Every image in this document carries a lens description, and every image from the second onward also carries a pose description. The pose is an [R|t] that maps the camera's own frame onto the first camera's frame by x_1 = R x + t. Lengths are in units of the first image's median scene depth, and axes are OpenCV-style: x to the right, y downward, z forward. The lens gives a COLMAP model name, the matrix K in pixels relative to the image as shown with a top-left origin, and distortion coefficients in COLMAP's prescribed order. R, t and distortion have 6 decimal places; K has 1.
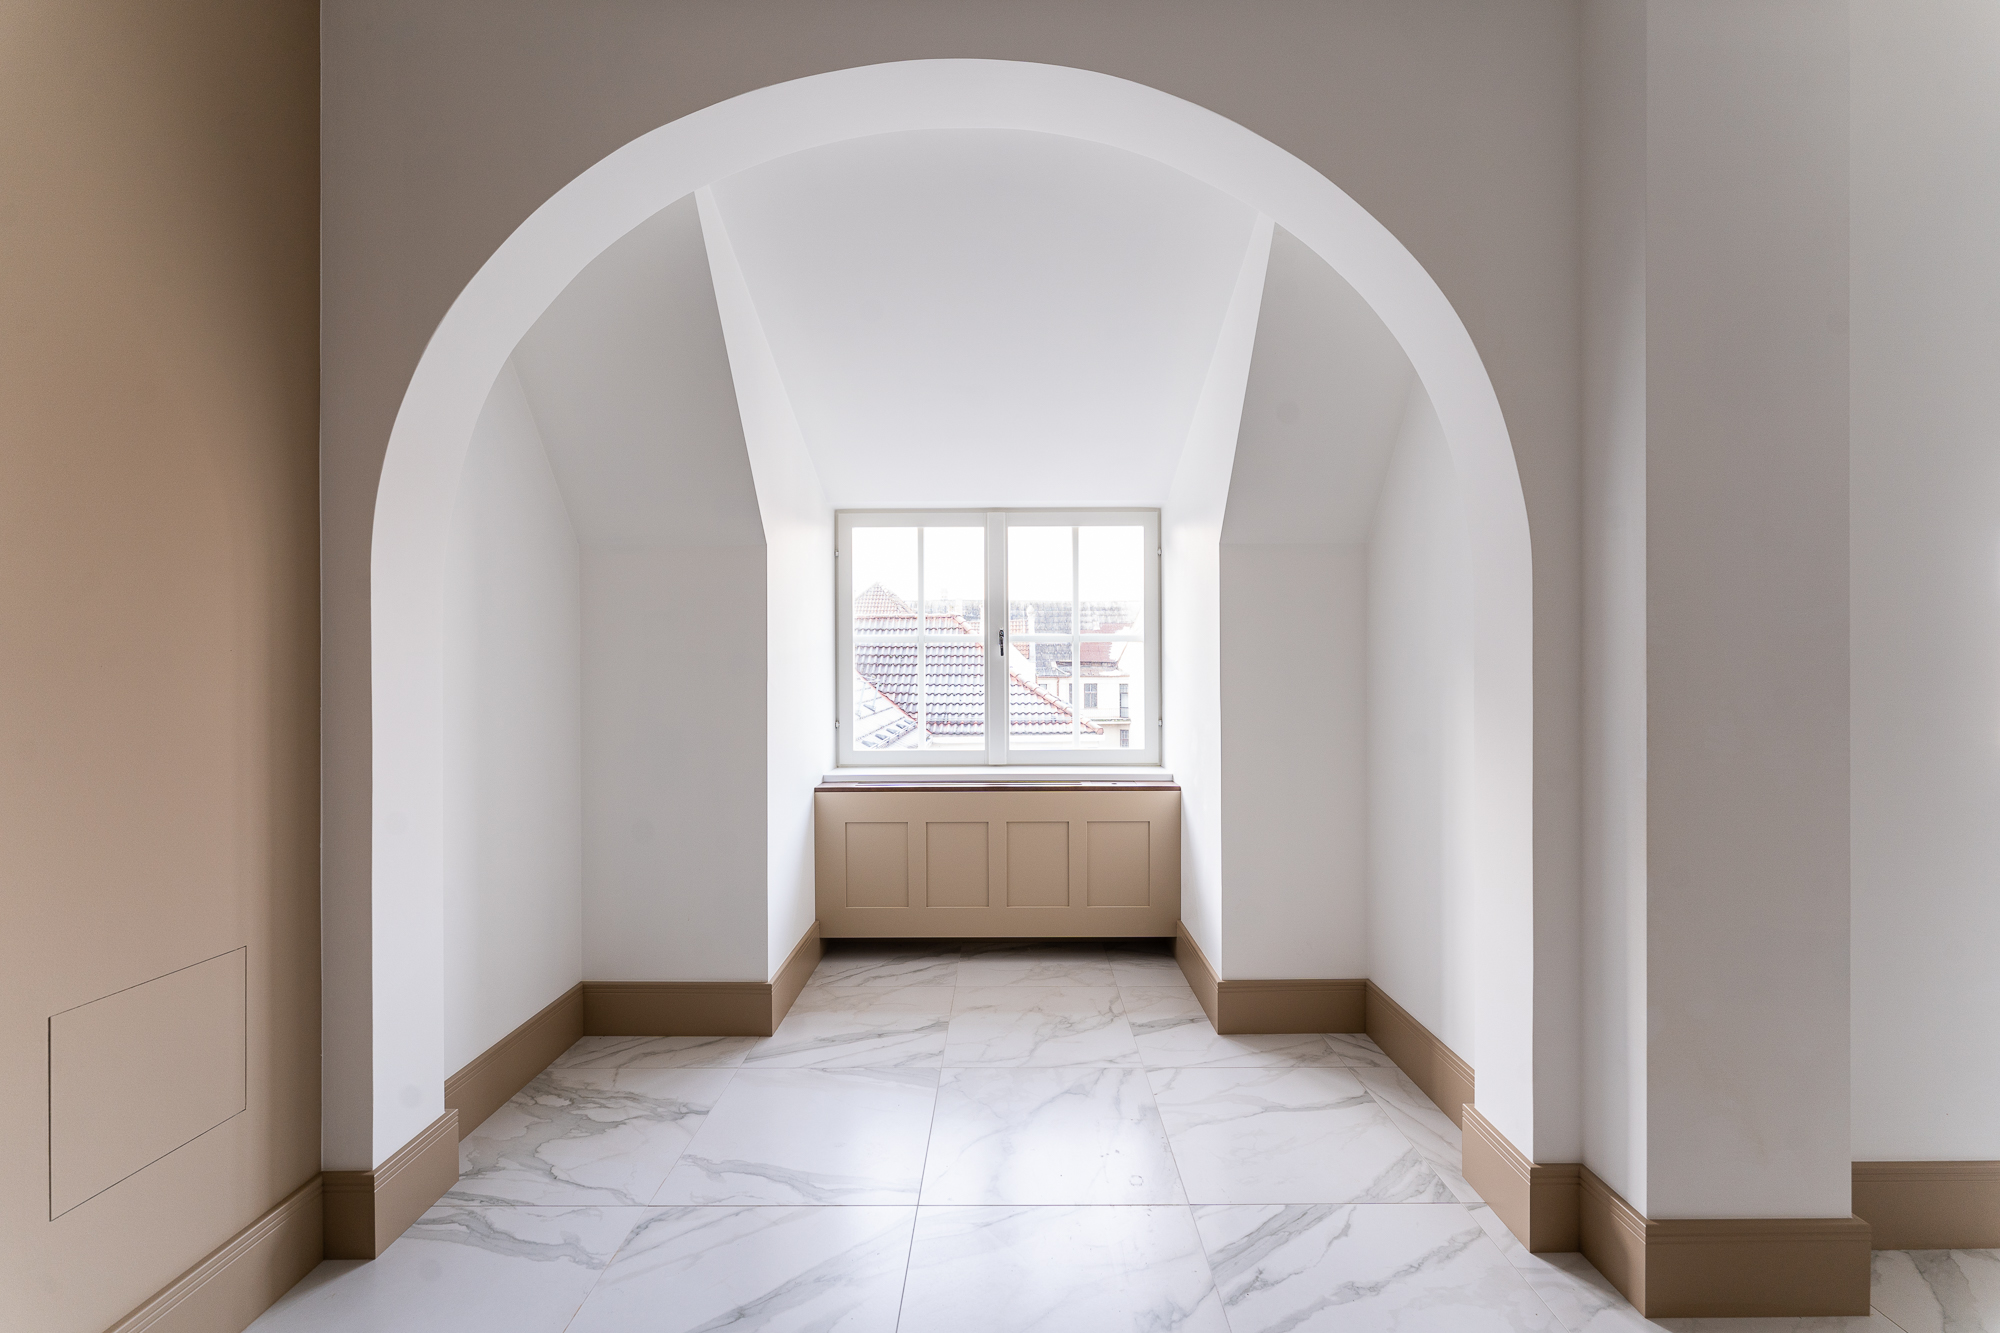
lens RADIAL K [[778.0, 0, 1000.0], [0, 778.0, 666.5], [0, 0, 1]] dist [-0.000640, -0.000088]
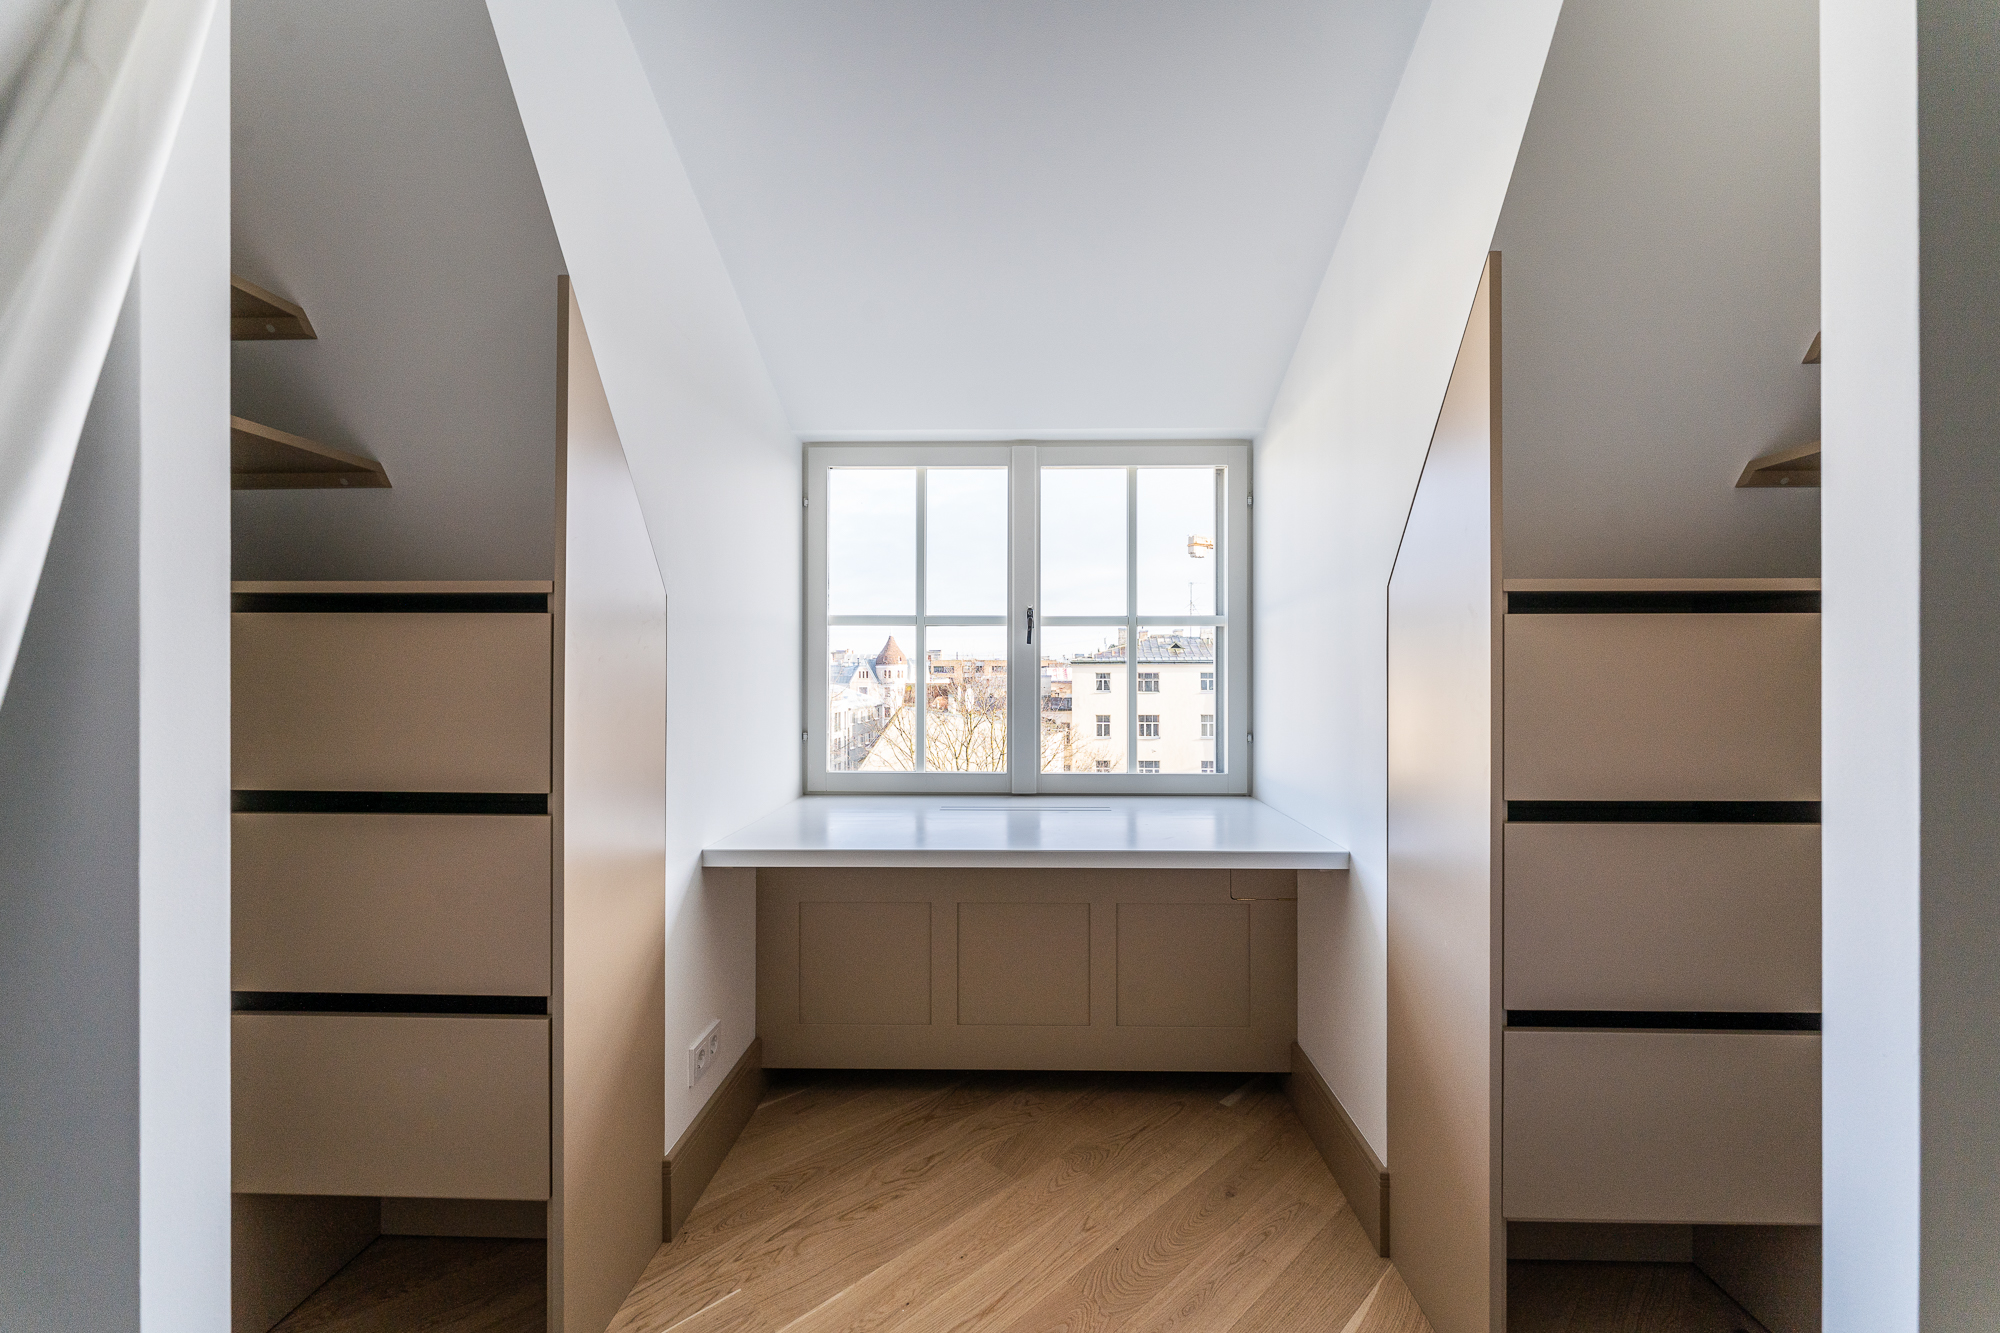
lens RADIAL K [[778.0, 0, 1000.0], [0, 778.0, 666.5], [0, 0, 1]] dist [-0.000640, -0.000088]
pose [[0.999784, 0.007620, -0.019353, -0.012148], [-0.007571, 0.999968, 0.002614, 0.006251], [0.019372, -0.002467, 0.999809, 0.271333]]
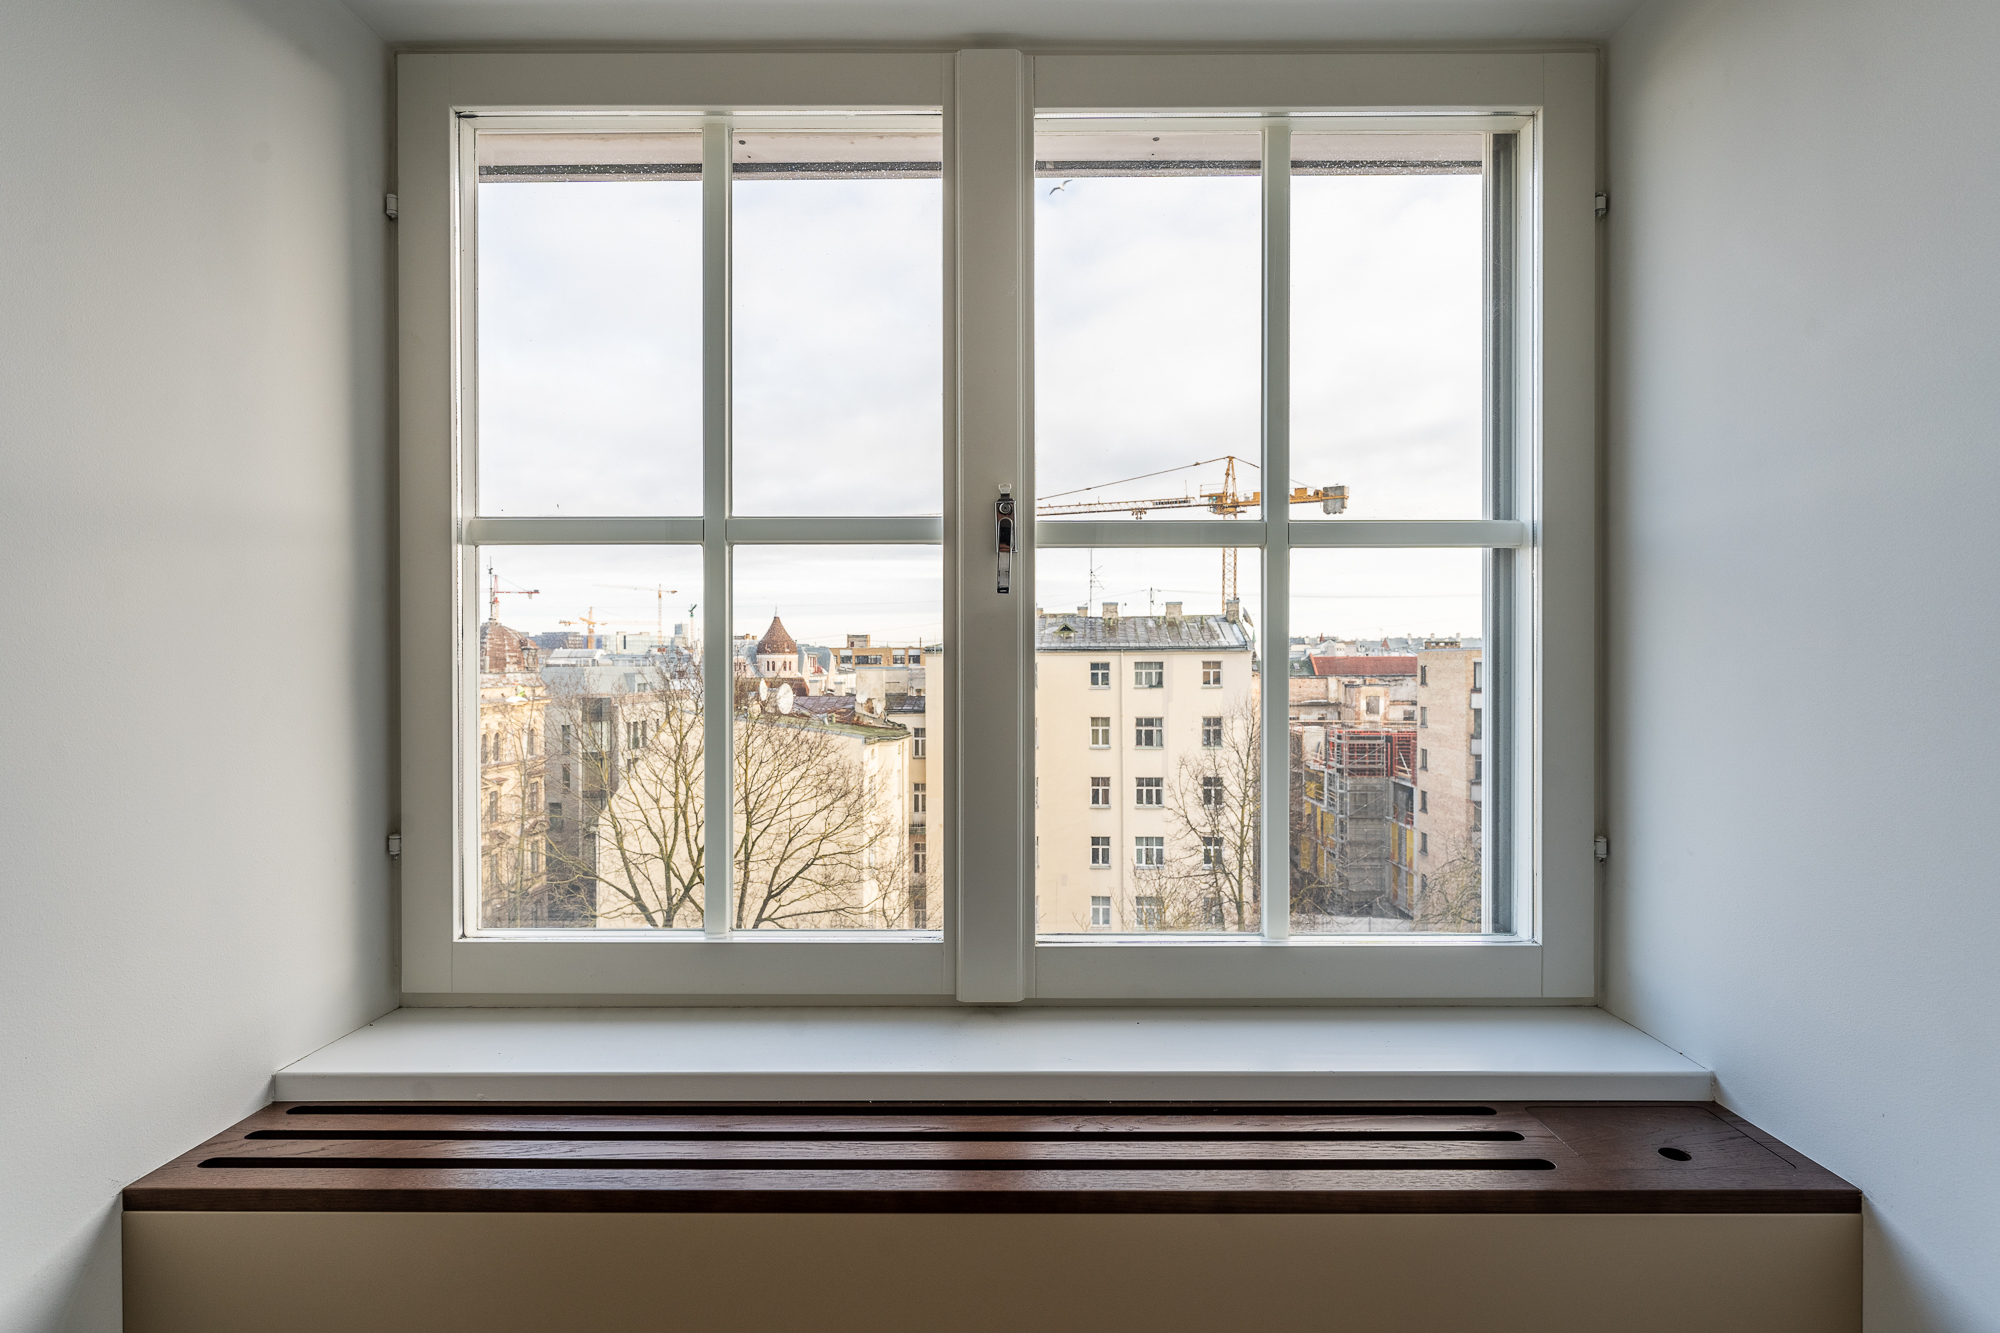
lens RADIAL K [[911.3, 0, 1000.0], [0, 911.3, 666.5], [0, 0, 1]] dist [-0.002410, -0.000362]
pose [[0.999915, 0.005765, 0.011735, -0.003755], [-0.005940, 0.999870, 0.015013, 0.007640], [-0.011647, -0.015081, 0.999818, 0.687680]]
